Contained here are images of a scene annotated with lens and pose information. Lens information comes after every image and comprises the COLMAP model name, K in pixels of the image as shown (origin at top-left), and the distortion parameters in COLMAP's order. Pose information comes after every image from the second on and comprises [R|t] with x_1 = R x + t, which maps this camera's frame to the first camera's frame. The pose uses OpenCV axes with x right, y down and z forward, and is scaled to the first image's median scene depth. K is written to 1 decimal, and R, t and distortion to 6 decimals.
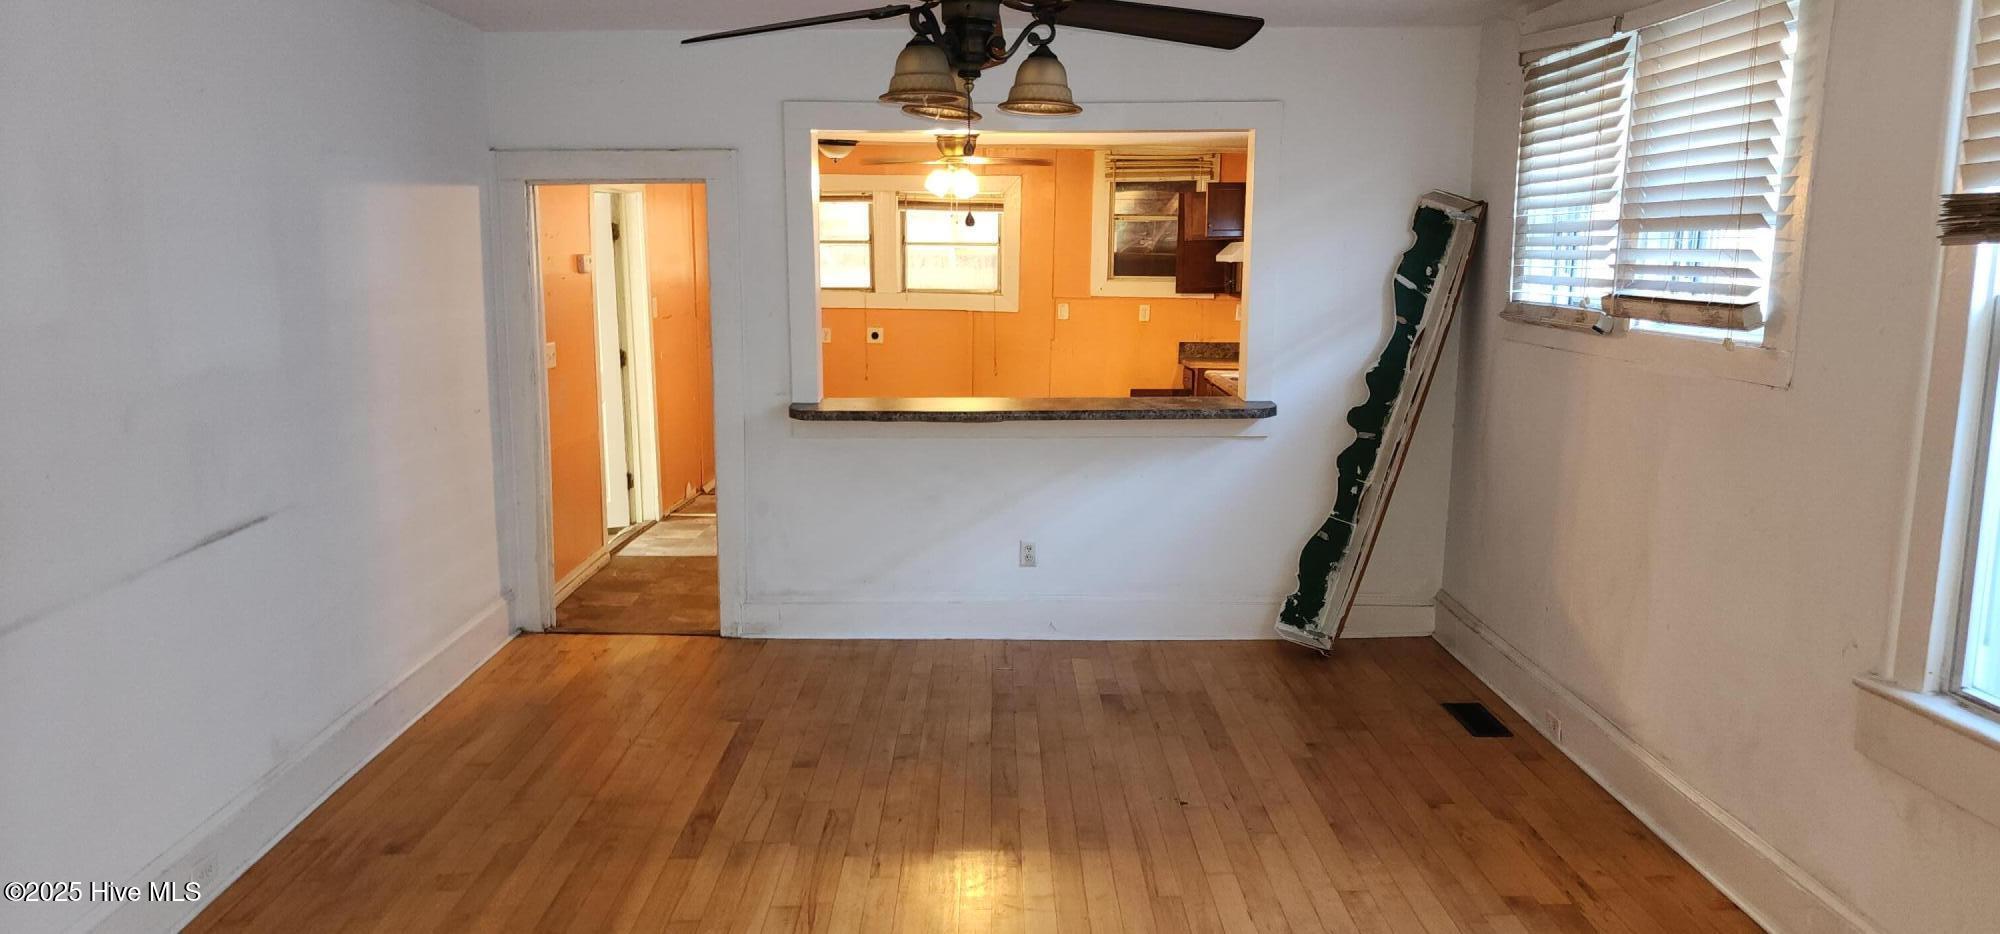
lens RADIAL K [[1264.1, 0, 999.6], [0, 1264.1, 428.3], [0, 0, 1]] dist [0.002331, -0.000687]
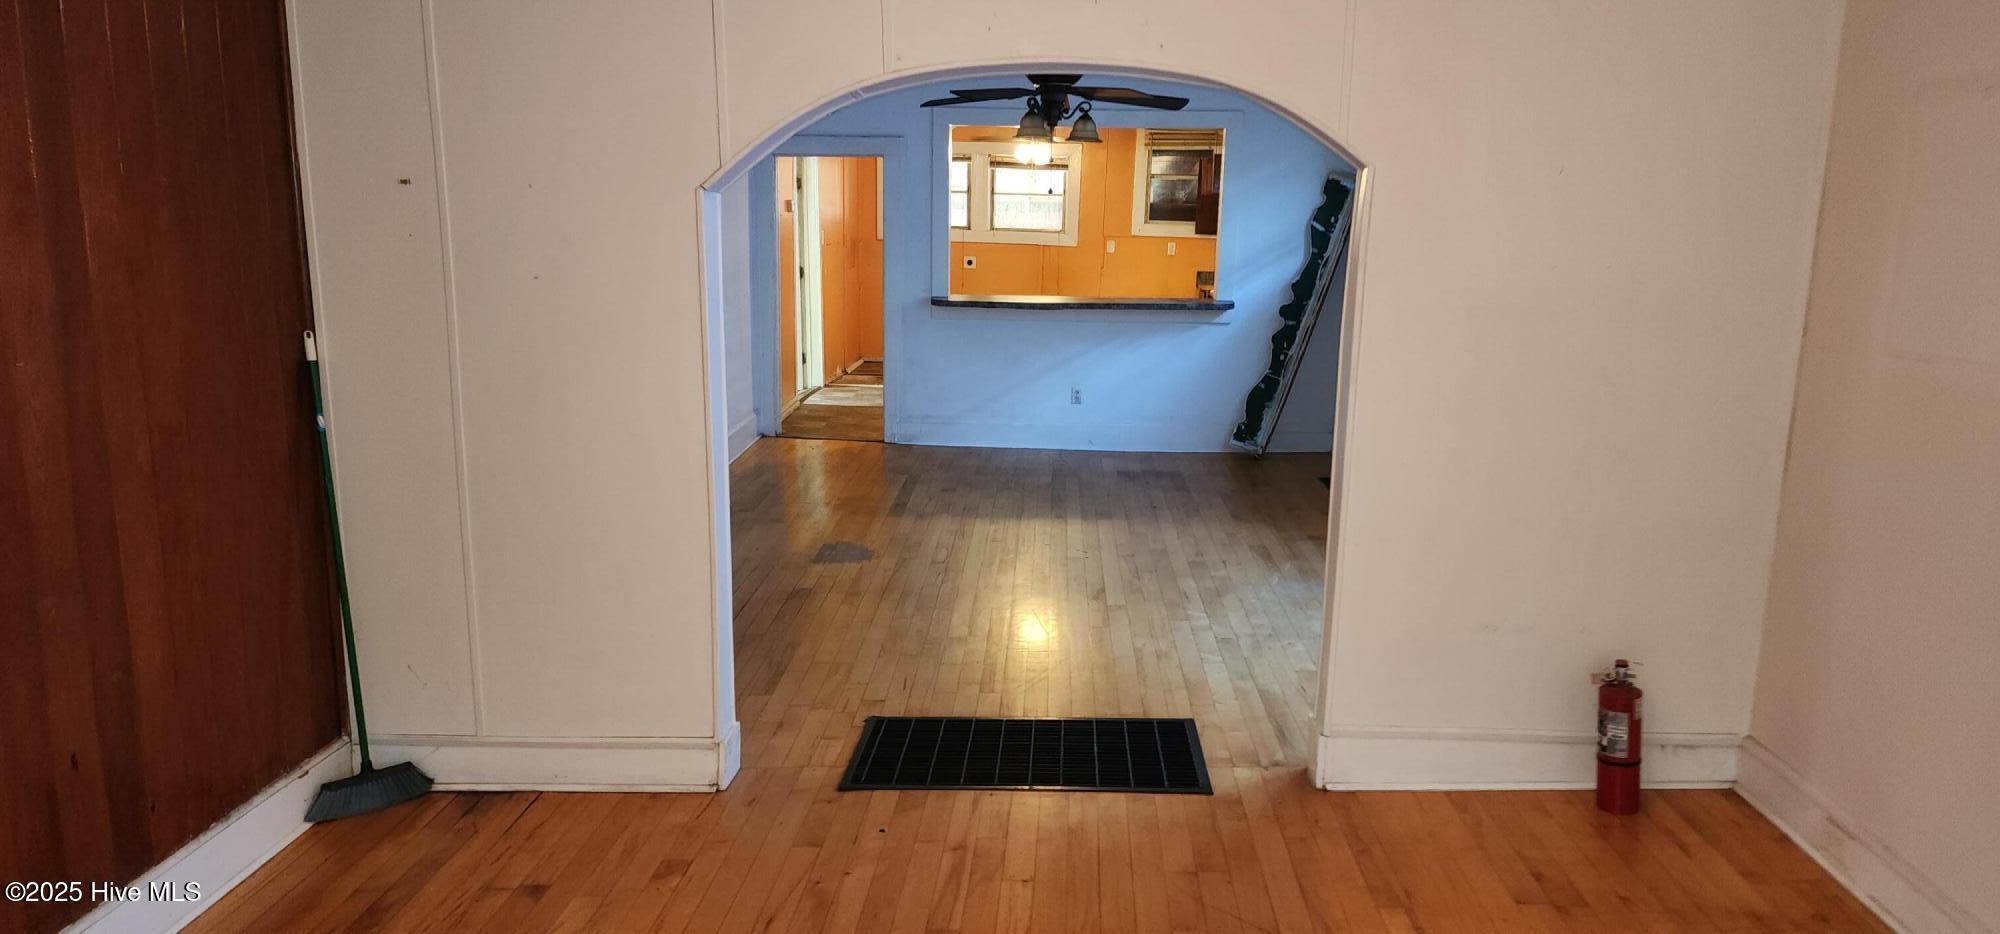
lens RADIAL K [[1290.1, 0, 981.1], [0, 1290.1, 465.2], [0, 0, 1]] dist [0.015678, -0.002336]
pose [[0.997875, 0.027176, -0.059212, 0.000866], [-0.023096, 0.997382, 0.068529, 0.078177], [0.060919, -0.067016, 0.995890, -0.630745]]
